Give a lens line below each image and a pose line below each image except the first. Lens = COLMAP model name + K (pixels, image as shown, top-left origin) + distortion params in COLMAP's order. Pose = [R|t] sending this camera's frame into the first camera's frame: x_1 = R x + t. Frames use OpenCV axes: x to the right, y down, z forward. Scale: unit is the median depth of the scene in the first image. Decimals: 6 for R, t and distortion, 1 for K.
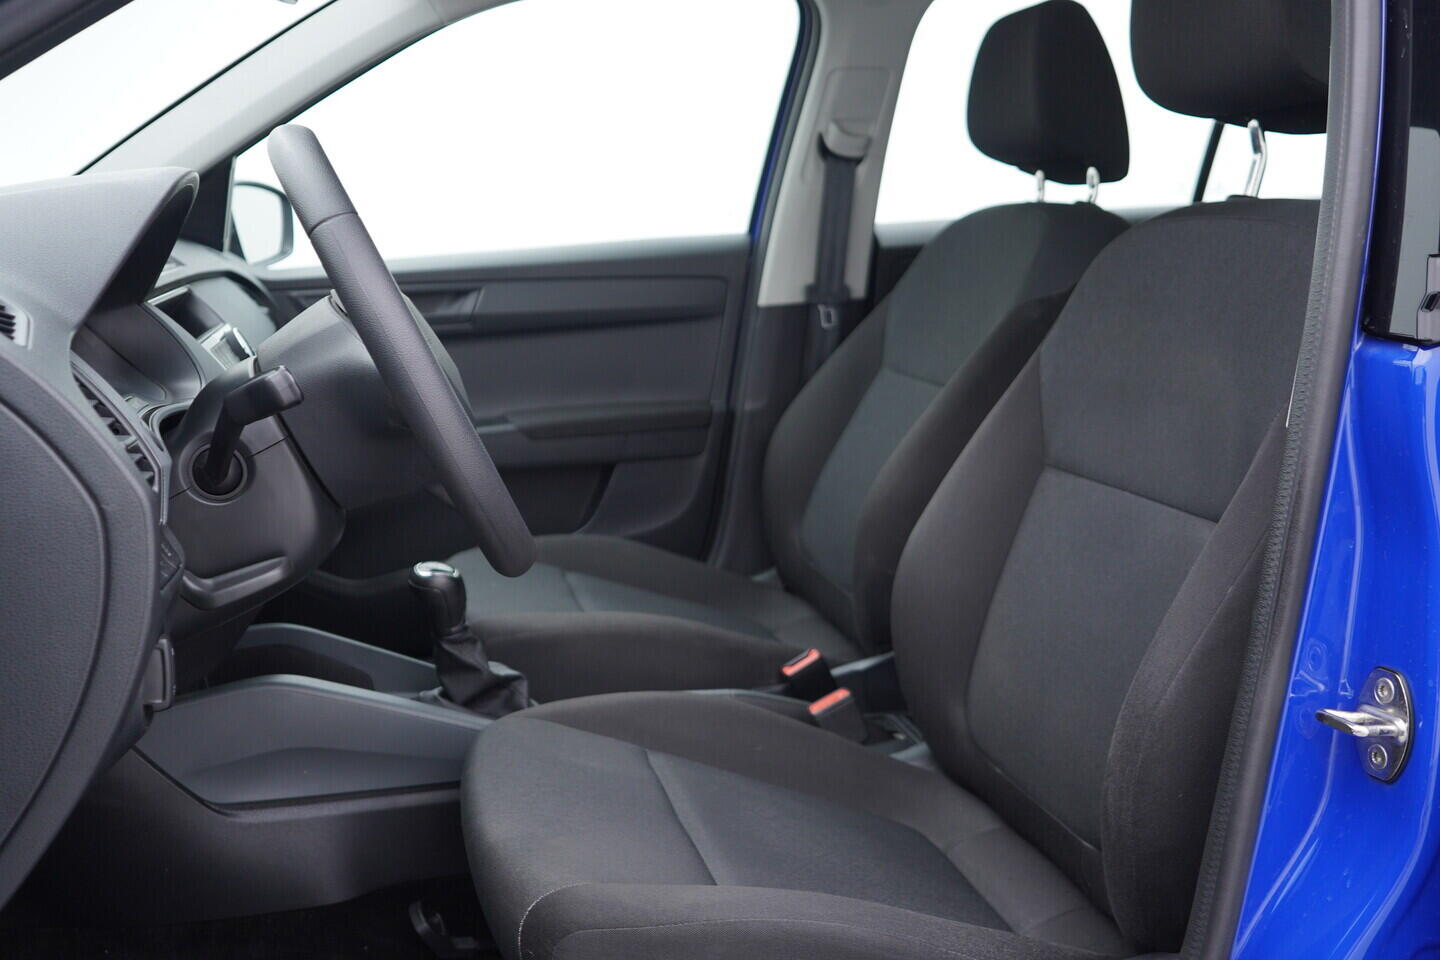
lens RADIAL K [[1482.5, 0, 728.0], [0, 1482.5, 489.6], [0, 0, 1]] dist [0.010178, 0.000000]
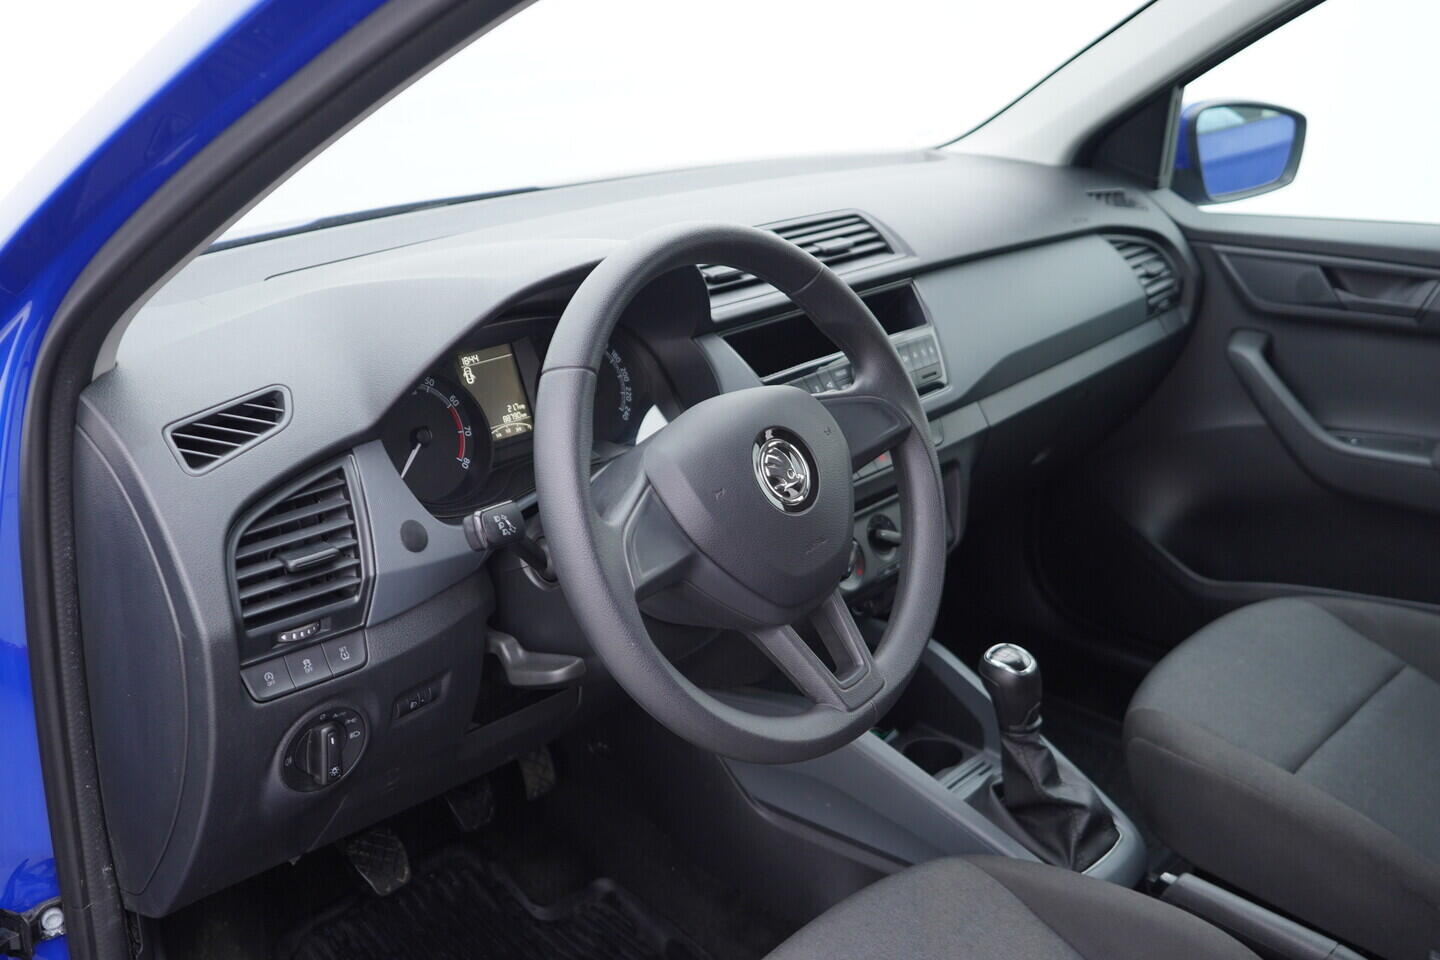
lens RADIAL K [[1482.5, 0, 721.8], [0, 1482.5, 486.7], [0, 0, 1]] dist [0.010178, 0.000000]
pose [[0.566235, 0.279988, -0.775232, 0.322789], [-0.151199, 0.959861, 0.236233, -0.201709], [0.810257, -0.016549, 0.585841, 0.310725]]
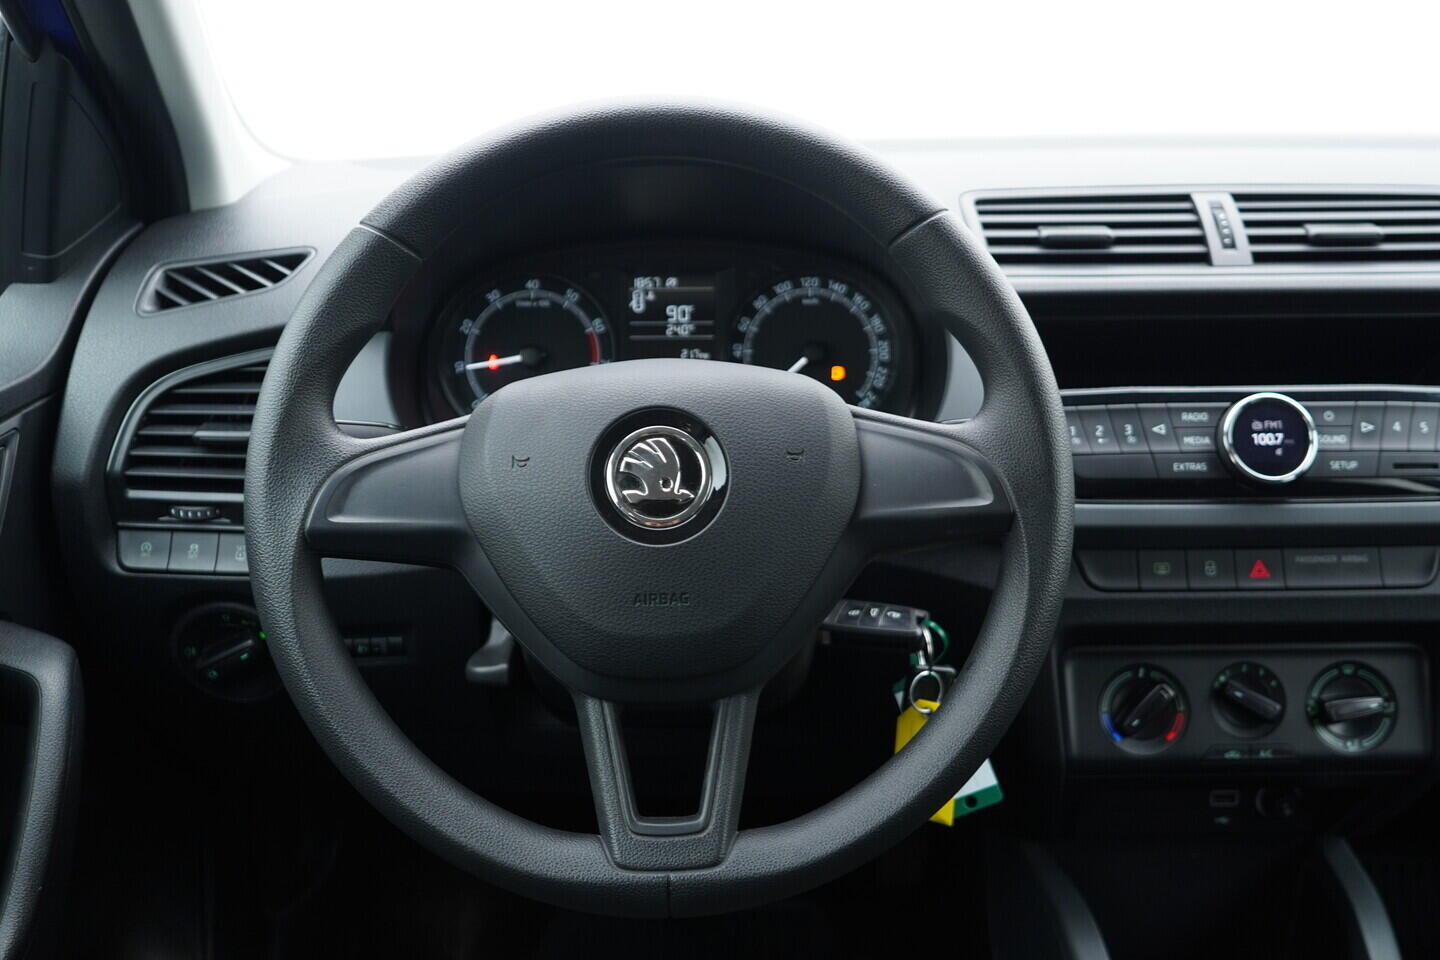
lens RADIAL K [[1482.5, 0, 726.2], [0, 1482.5, 471.6], [0, 0, 1]] dist [0.010178, 0.000000]
pose [[-0.234367, 0.309278, -0.921639, 0.226869], [-0.176697, 0.918700, 0.353225, -0.213420], [0.955955, 0.245636, -0.160665, 0.763090]]
